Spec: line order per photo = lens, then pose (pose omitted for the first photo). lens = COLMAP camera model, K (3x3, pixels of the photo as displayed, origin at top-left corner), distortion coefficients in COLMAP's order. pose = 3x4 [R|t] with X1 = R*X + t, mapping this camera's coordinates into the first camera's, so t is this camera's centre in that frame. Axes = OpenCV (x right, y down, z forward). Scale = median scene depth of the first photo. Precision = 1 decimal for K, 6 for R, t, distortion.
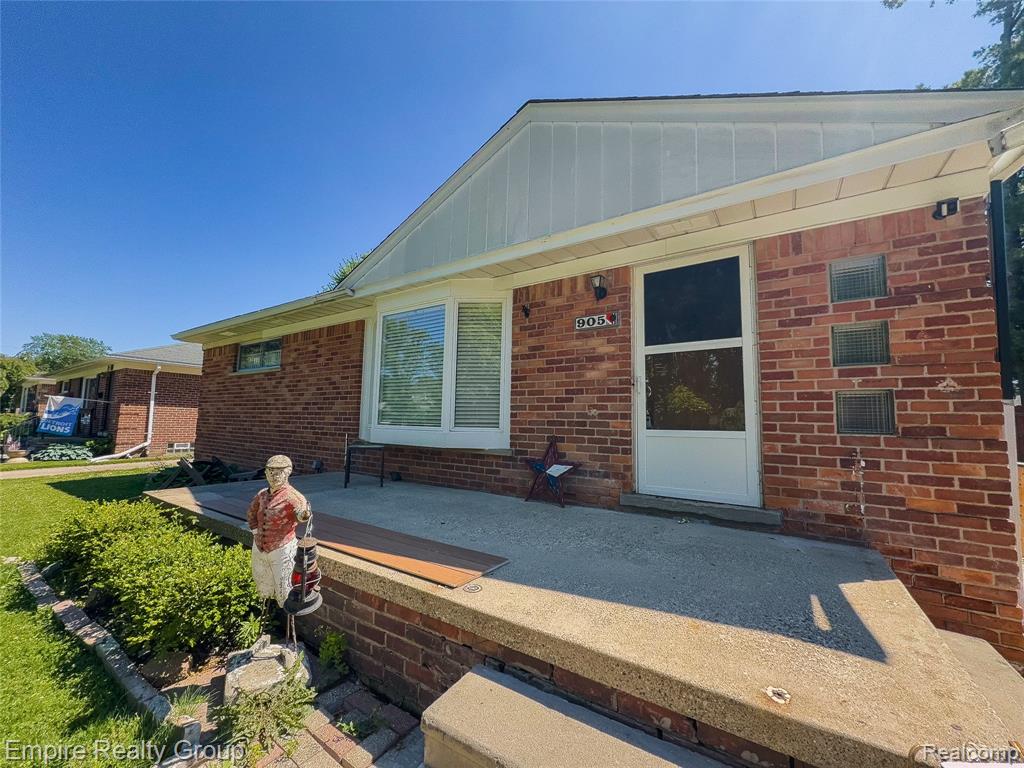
lens RADIAL K [[409.2, 0, 512.0], [0, 409.2, 384.0], [0, 0, 1]] dist [-0.000701, 0.000363]
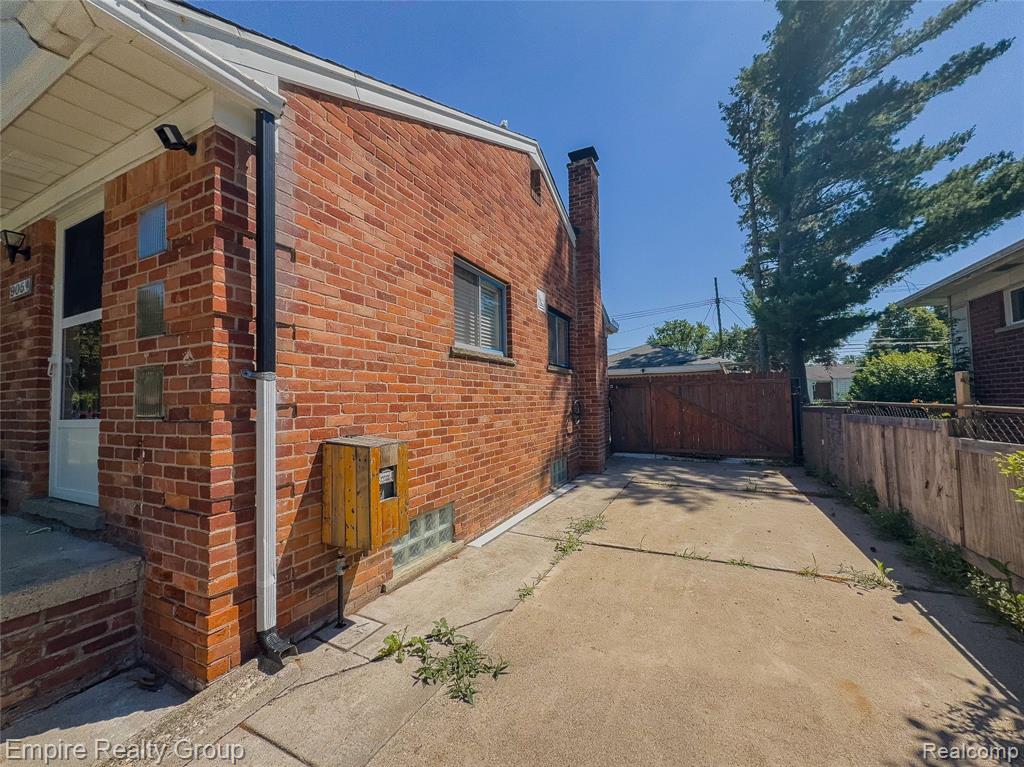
lens RADIAL K [[404.6, 0, 512.0], [0, 404.6, 383.5], [0, 0, 1]] dist [0.000719, 0.000440]
pose [[0.990467, -0.035275, 0.133160, 0.903894], [0.028748, 0.998304, 0.050624, 0.018457], [-0.134720, -0.046313, 0.989801, 0.054546]]
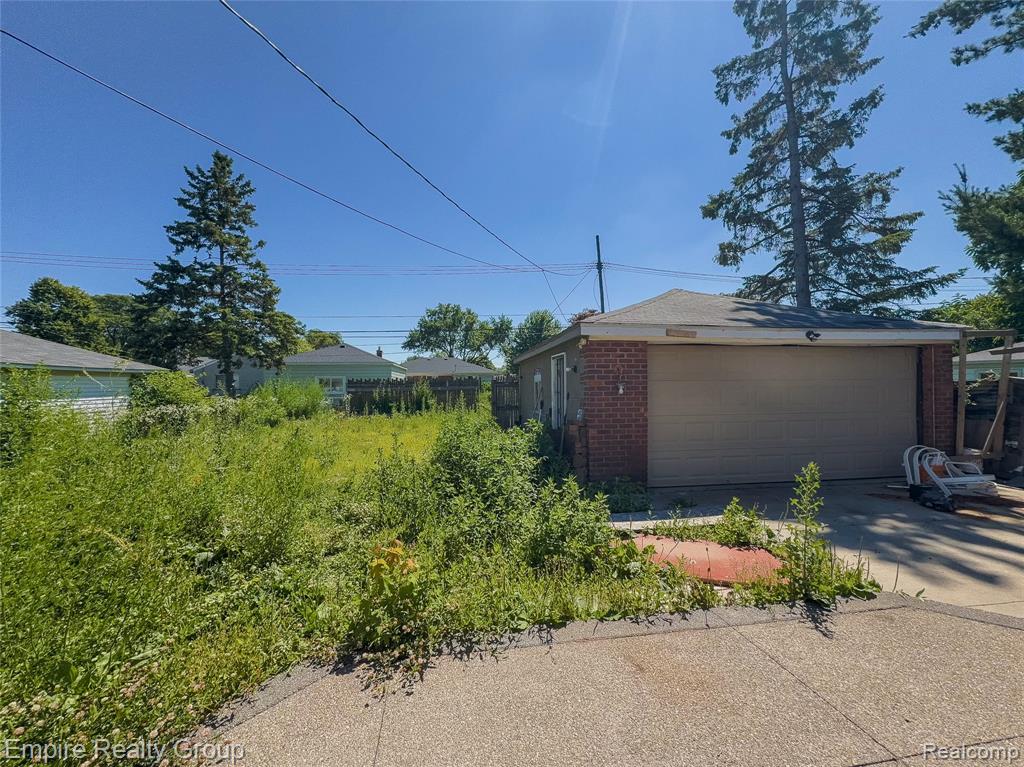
lens RADIAL K [[409.2, 0, 512.0], [0, 409.2, 383.5], [0, 0, 1]] dist [-0.000701, 0.000363]
pose [[0.730476, -0.027090, 0.682401, 0.757419], [-0.038914, 0.995939, 0.081192, 0.198613], [-0.681829, -0.085863, 0.726455, 2.915366]]
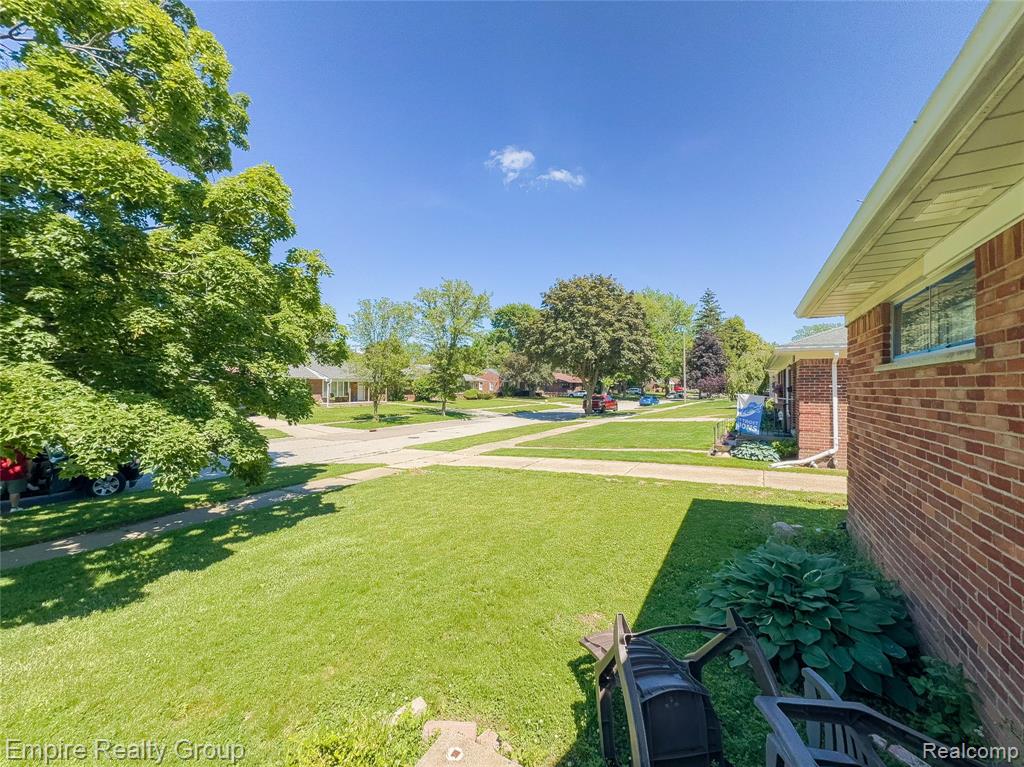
lens RADIAL K [[409.2, 0, 512.0], [0, 409.2, 383.5], [0, 0, 1]] dist [-0.000701, 0.000363]
pose [[0.076208, -0.030084, -0.996638, -0.429657], [0.089298, 0.995734, -0.023229, -0.061051], [0.993085, -0.087227, 0.078569, 0.961976]]
